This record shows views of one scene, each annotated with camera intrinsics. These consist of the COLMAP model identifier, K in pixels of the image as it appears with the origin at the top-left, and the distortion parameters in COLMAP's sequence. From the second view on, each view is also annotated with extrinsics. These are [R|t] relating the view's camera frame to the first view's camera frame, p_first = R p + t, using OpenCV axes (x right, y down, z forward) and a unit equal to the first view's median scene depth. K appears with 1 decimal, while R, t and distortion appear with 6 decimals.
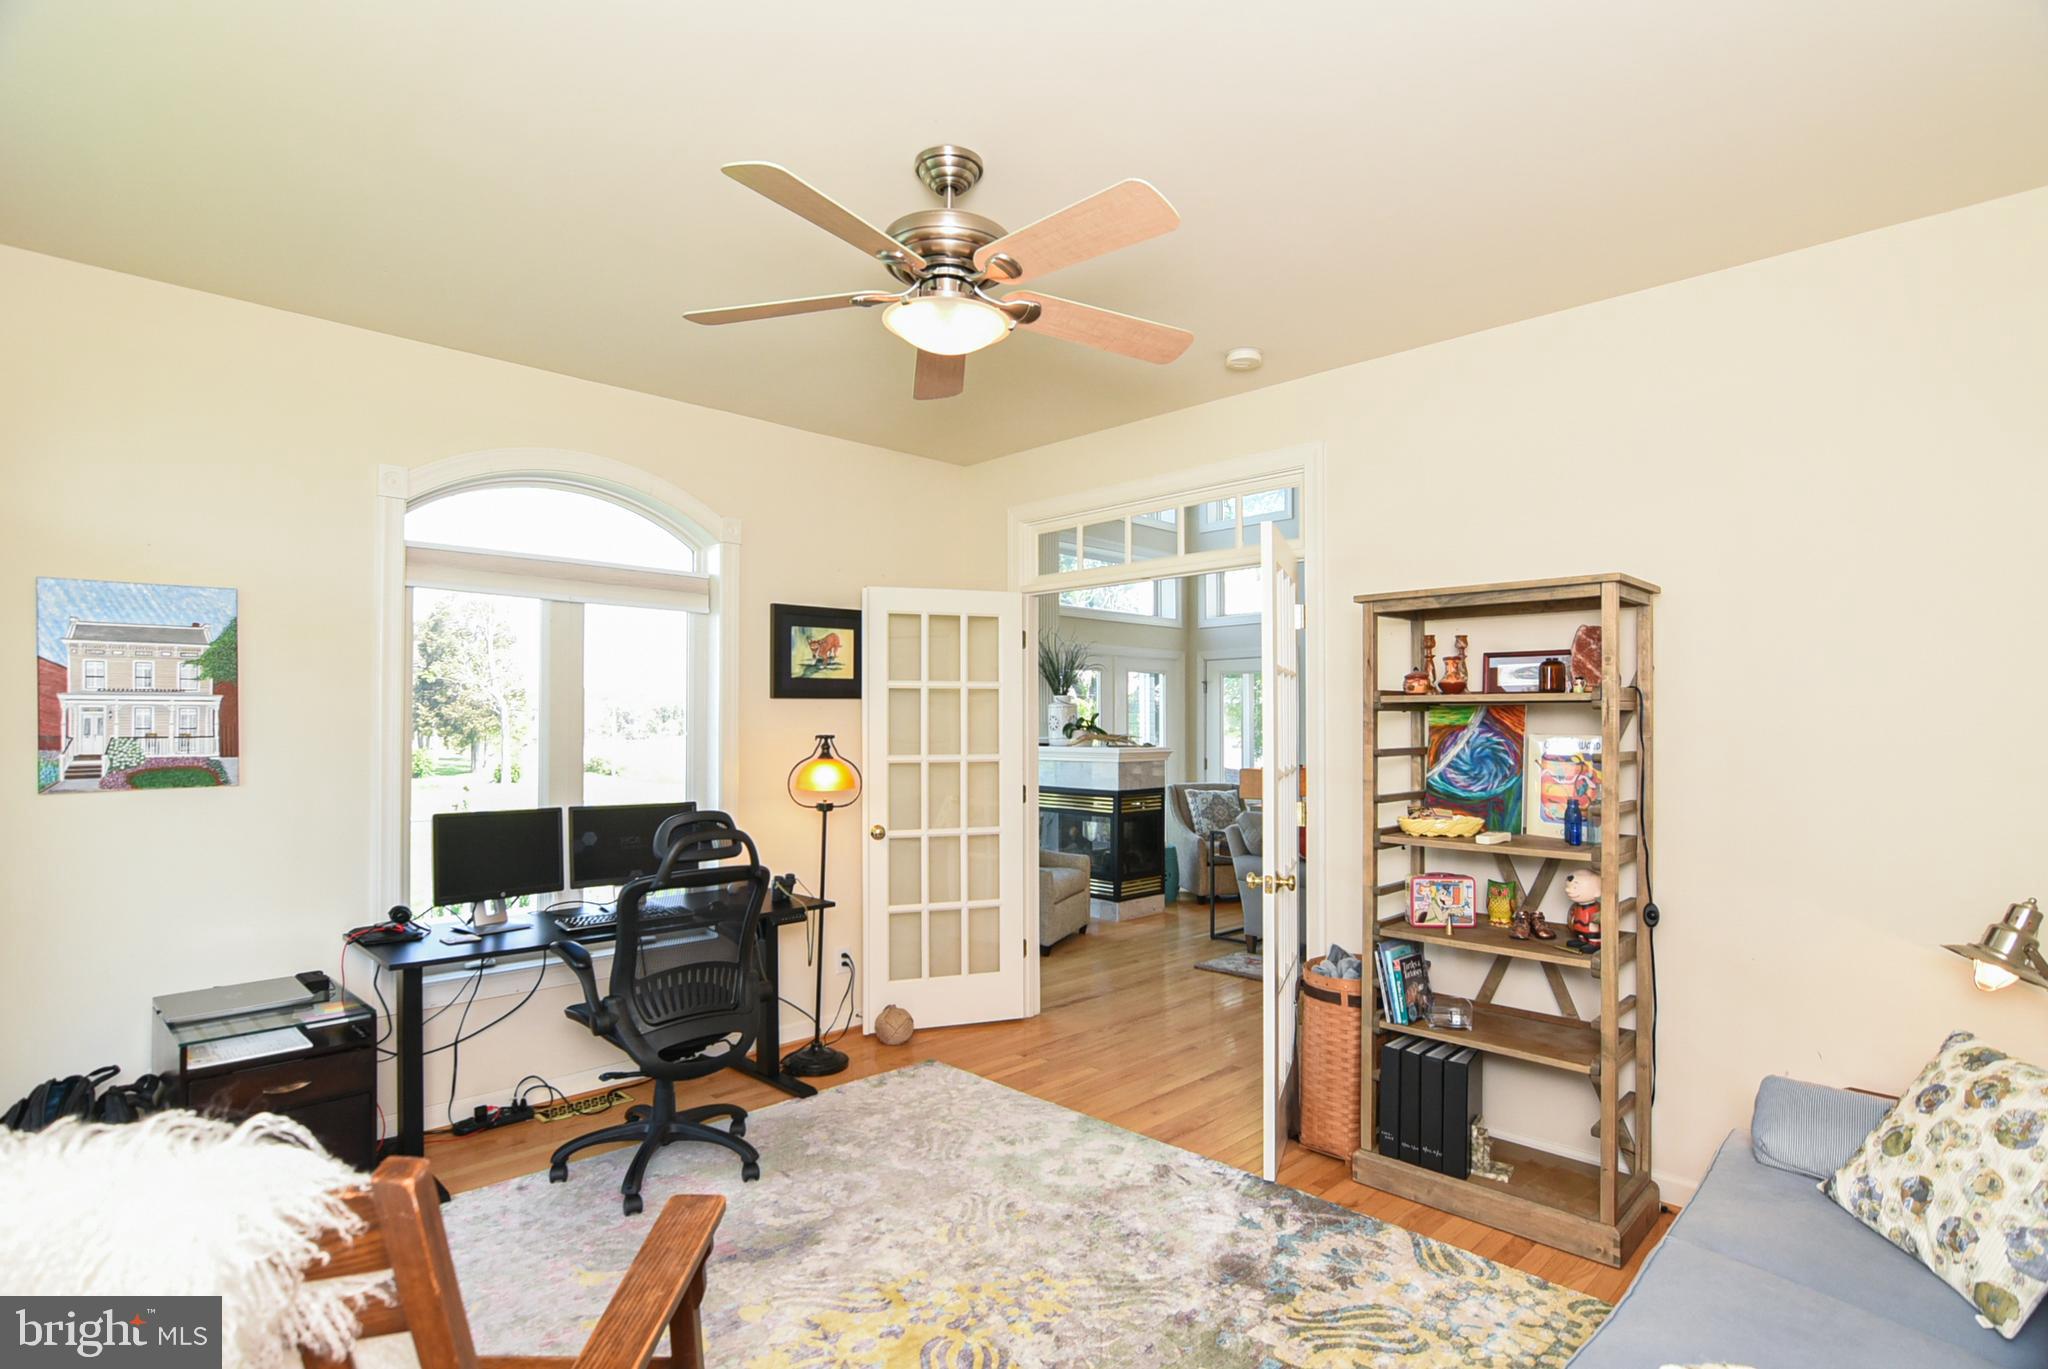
lens RADIAL K [[995.6, 0, 1034.0], [0, 995.6, 702.0], [0, 0, 1]] dist [-0.005235, 0.000390]
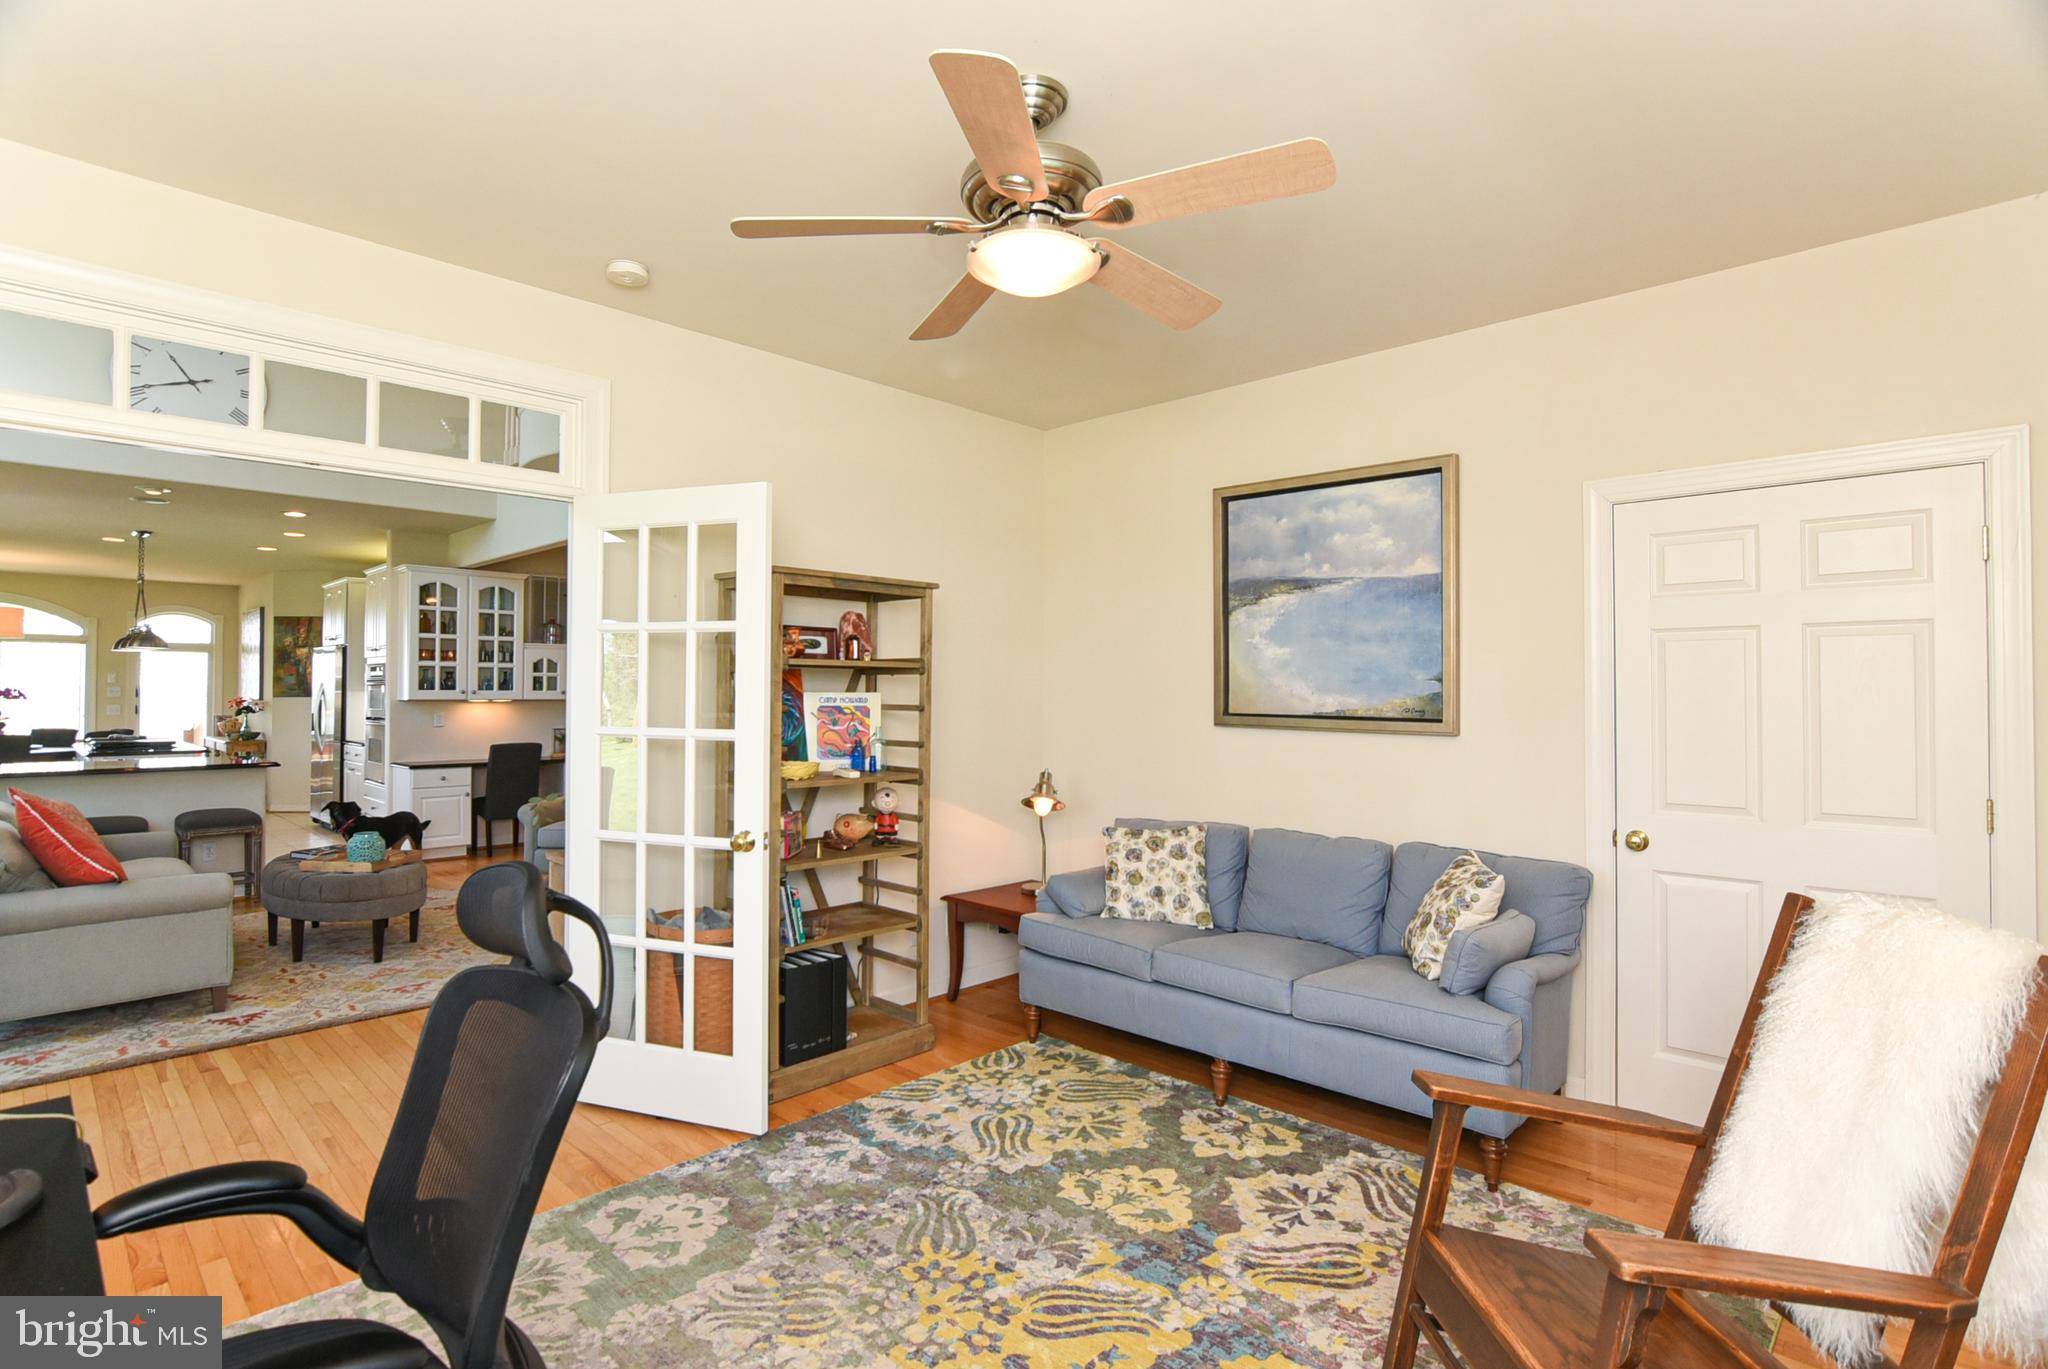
lens RADIAL K [[995.6, 0, 1034.0], [0, 995.6, 678.1], [0, 0, 1]] dist [-0.005235, 0.000390]
pose [[0.003573, 0.003387, 0.999988, -0.842406], [-0.025928, 0.999658, -0.003293, 0.013600], [-0.999657, -0.025916, 0.003660, 0.793009]]
